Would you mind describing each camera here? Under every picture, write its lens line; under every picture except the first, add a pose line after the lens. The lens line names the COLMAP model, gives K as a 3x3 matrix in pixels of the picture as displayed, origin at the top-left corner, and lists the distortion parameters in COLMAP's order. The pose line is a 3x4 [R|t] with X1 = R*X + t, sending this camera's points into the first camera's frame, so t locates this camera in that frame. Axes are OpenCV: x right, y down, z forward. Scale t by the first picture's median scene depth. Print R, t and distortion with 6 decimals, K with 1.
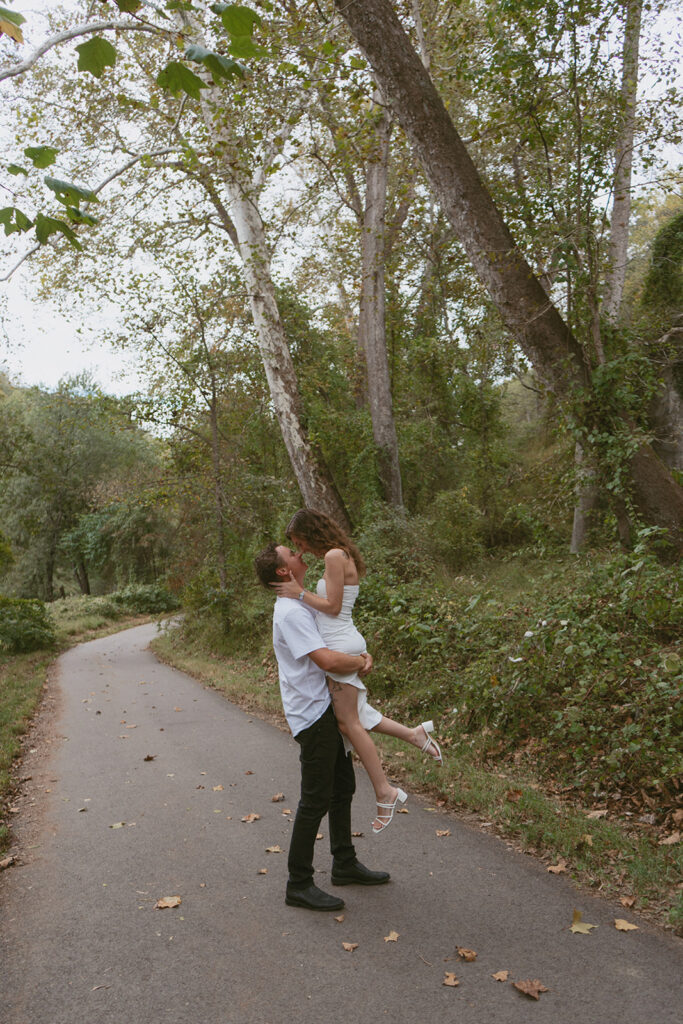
lens RADIAL K [[811.1, 0, 340.4], [0, 811.1, 510.4], [0, 0, 1]] dist [-0.003057, 0.014607]
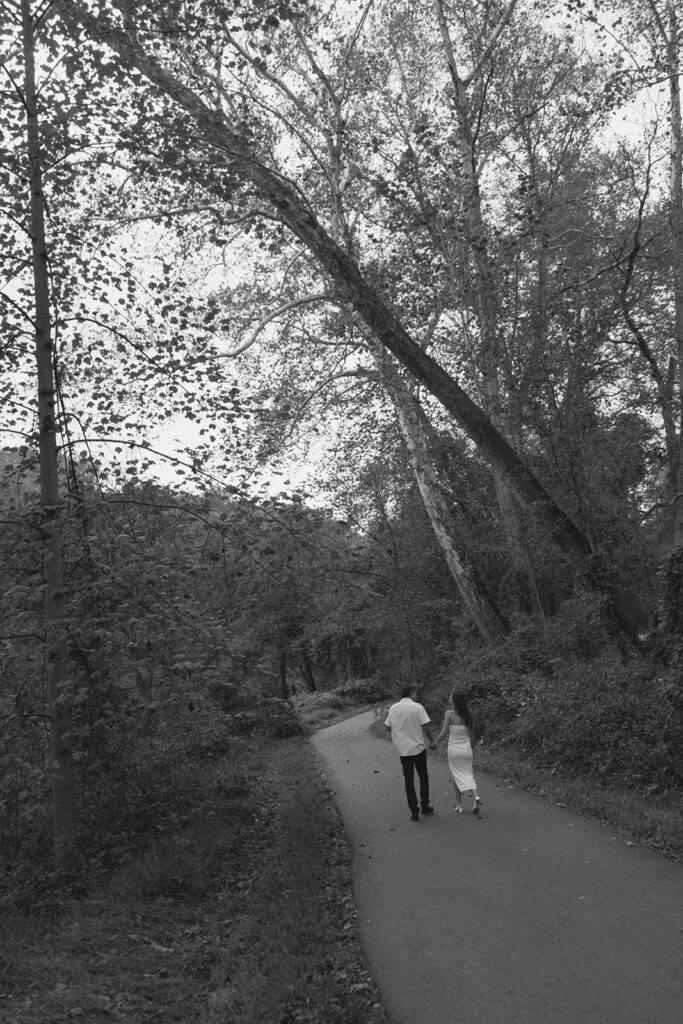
lens RADIAL K [[811.1, 0, 340.5], [0, 811.1, 513.8], [0, 0, 1]] dist [-0.003057, 0.014607]
pose [[0.963844, -0.124073, -0.235817, 0.075549], [0.101450, 0.989198, -0.105808, -0.045973], [0.246398, 0.078059, 0.966020, -0.329185]]
